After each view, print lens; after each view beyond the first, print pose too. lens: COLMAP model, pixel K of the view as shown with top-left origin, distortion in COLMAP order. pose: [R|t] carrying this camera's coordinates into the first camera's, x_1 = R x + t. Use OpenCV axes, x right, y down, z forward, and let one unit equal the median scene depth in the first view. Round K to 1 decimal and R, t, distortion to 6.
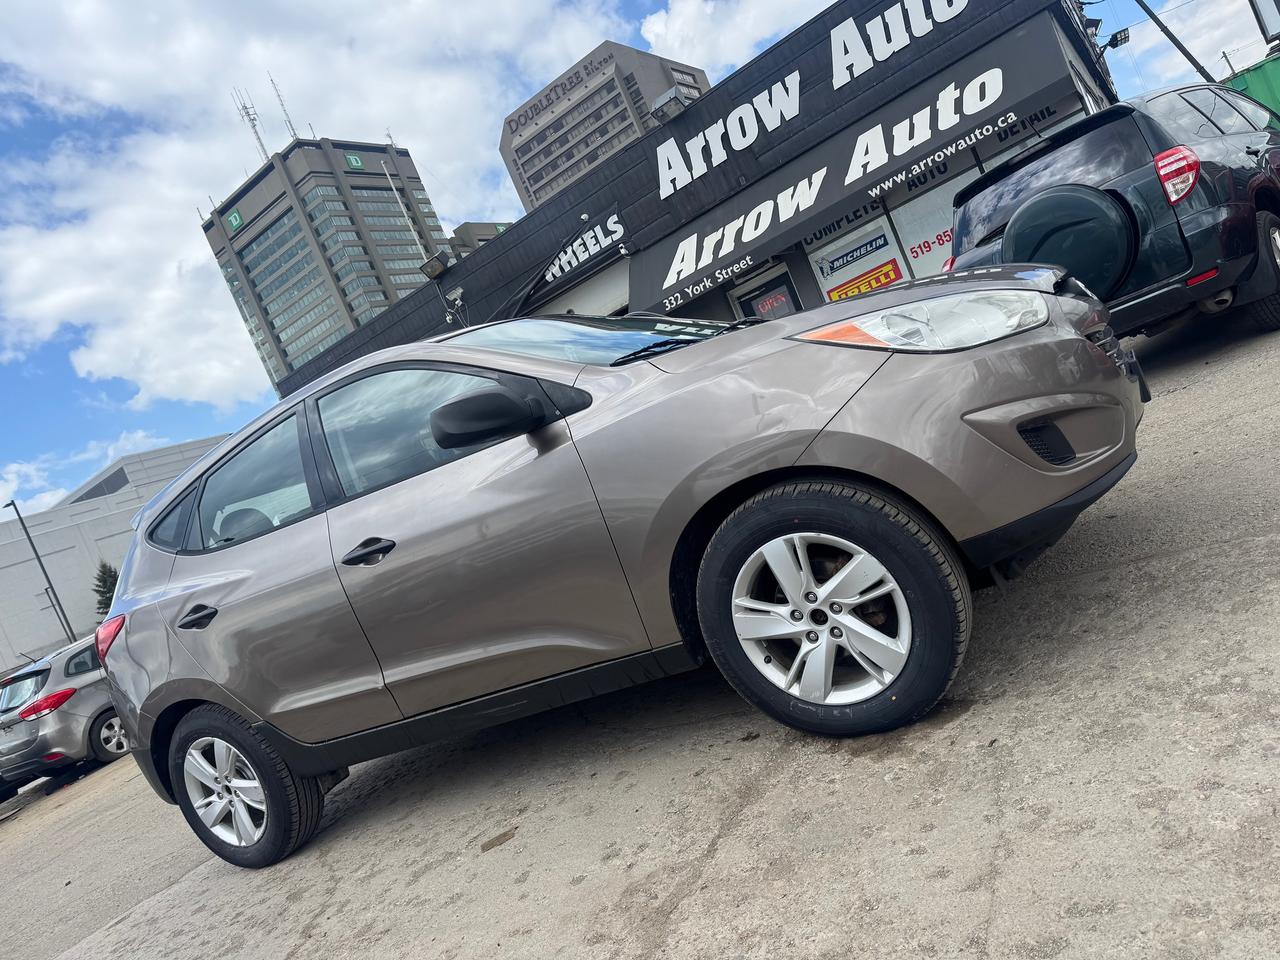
lens RADIAL K [[906.2, 0, 640.0], [0, 906.2, 480.0], [0, 0, 1]] dist [0.000095, -0.003535]
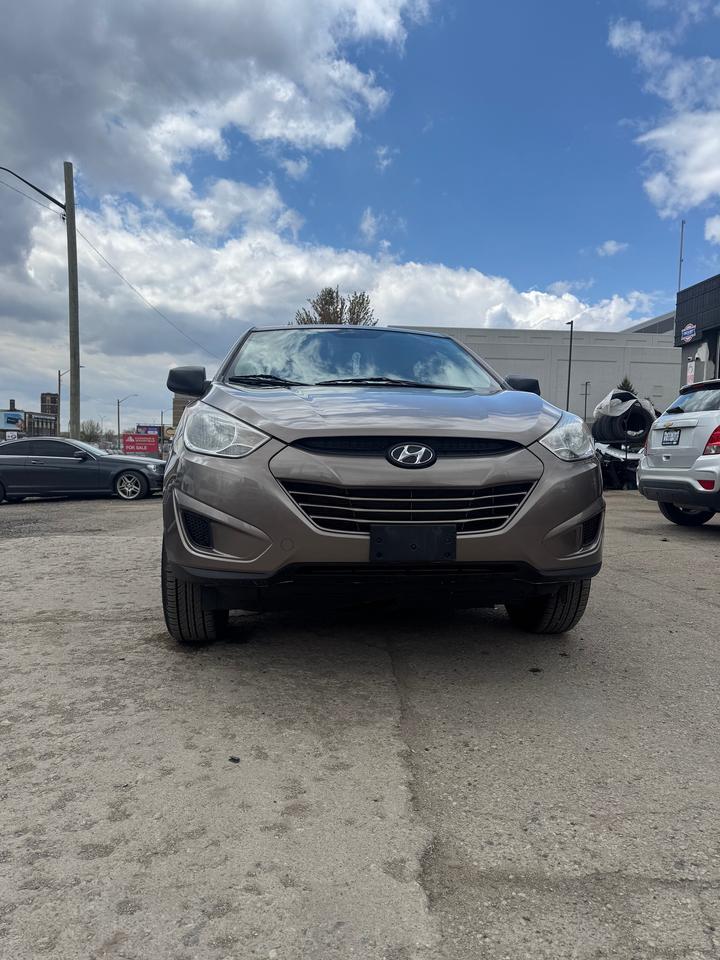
lens RADIAL K [[679.7, 0, 360.0], [0, 679.7, 480.0], [0, 0, 1]] dist [0.000095, -0.003535]
pose [[0.538106, 0.447250, -0.714429, 1.325775], [-0.290375, 0.894088, 0.341011, -0.556193], [0.791280, 0.023952, 0.610985, 0.526535]]
